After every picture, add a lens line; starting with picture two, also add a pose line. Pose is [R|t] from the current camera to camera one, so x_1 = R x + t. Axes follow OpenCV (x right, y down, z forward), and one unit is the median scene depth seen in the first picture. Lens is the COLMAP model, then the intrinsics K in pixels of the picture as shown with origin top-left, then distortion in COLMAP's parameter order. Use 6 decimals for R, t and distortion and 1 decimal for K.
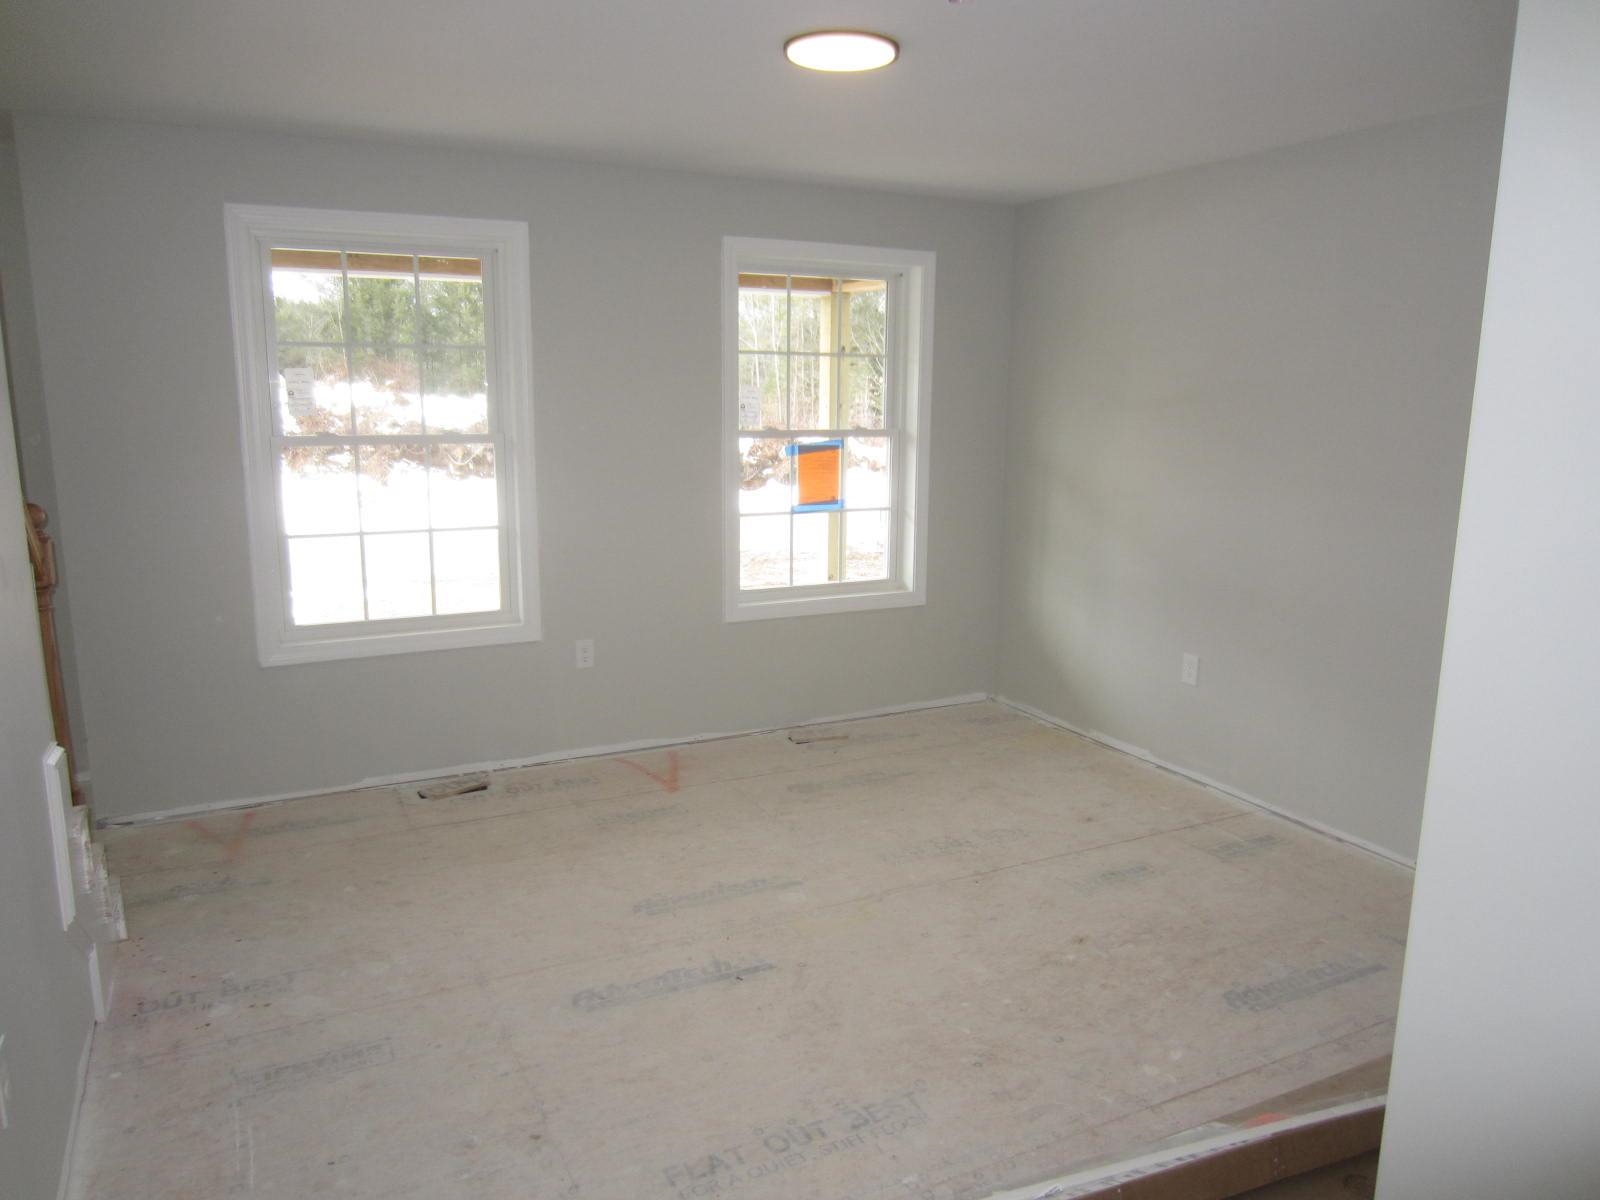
lens RADIAL K [[1141.4, 0, 805.2], [0, 1141.4, 611.5], [0, 0, 1]] dist [-0.005427, -0.000926]
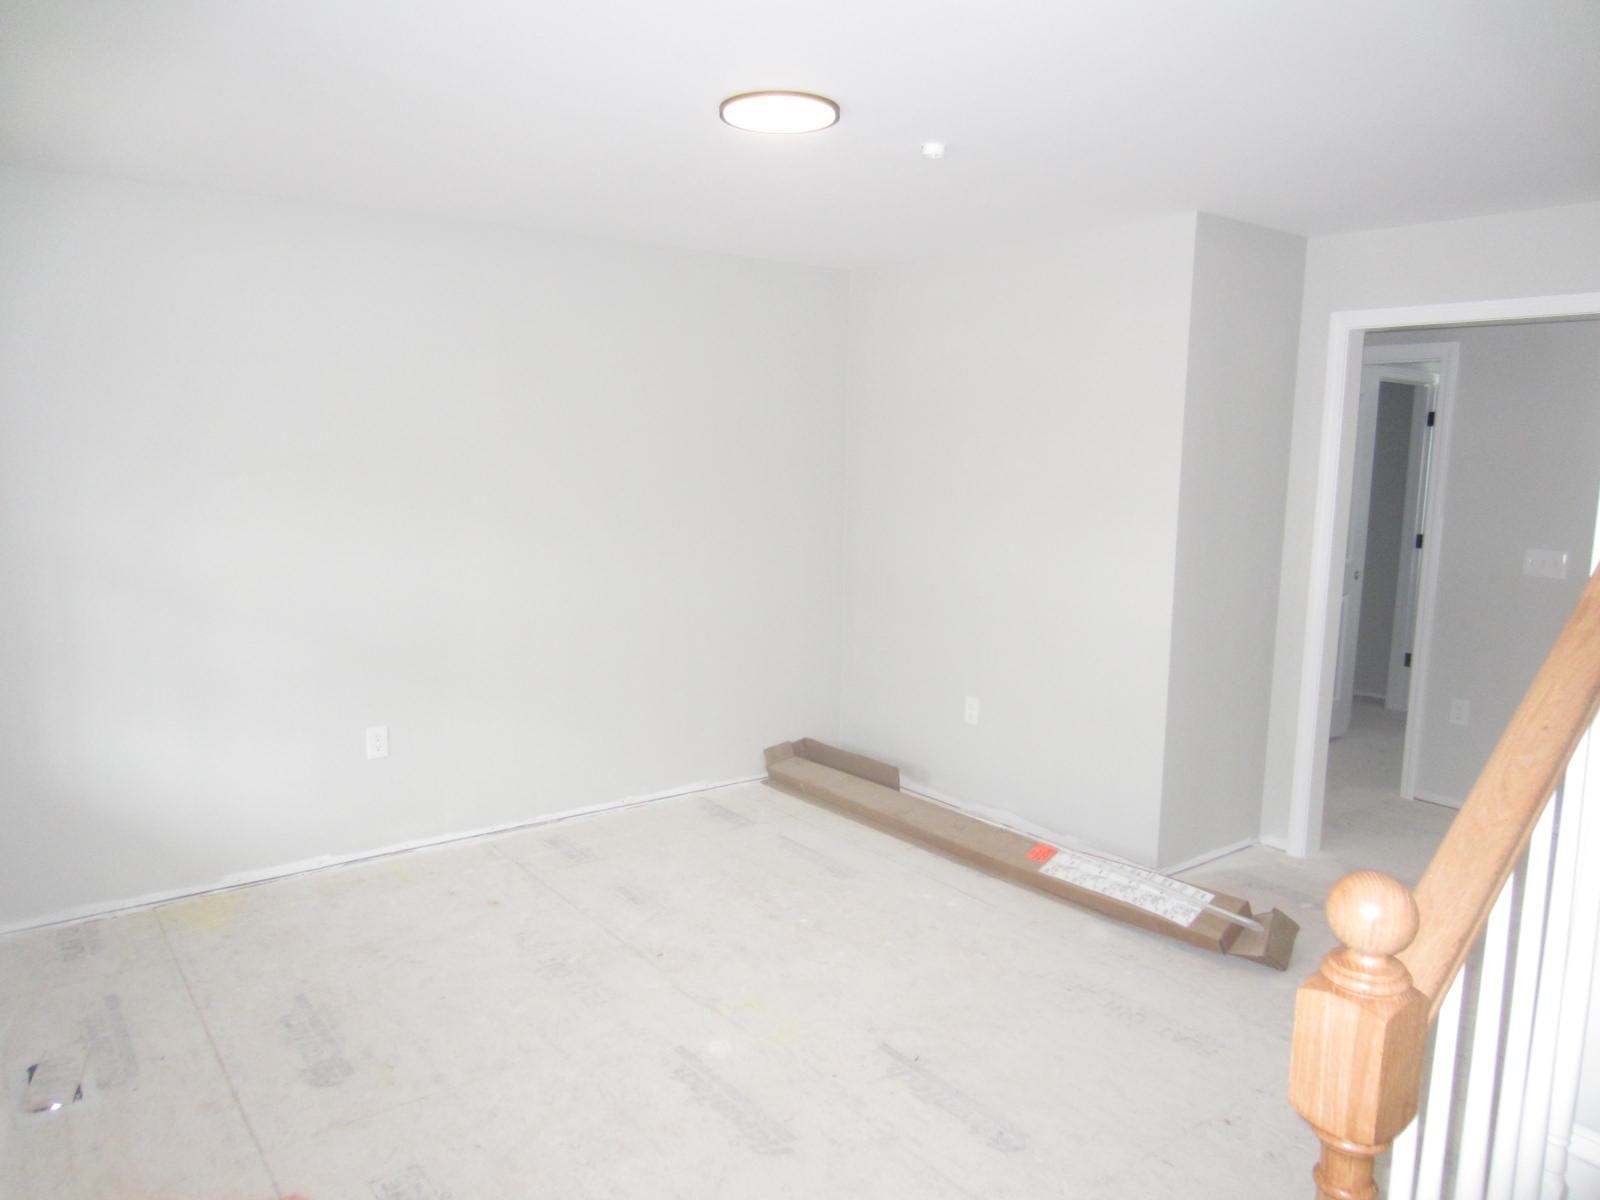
lens RADIAL K [[1141.4, 0, 805.2], [0, 1141.4, 611.5], [0, 0, 1]] dist [-0.005427, -0.000926]
pose [[-0.163911, -0.161129, 0.973227, -0.636935], [0.179632, 0.965201, 0.190054, -0.174019], [-0.969982, 0.205974, -0.129263, 0.772827]]
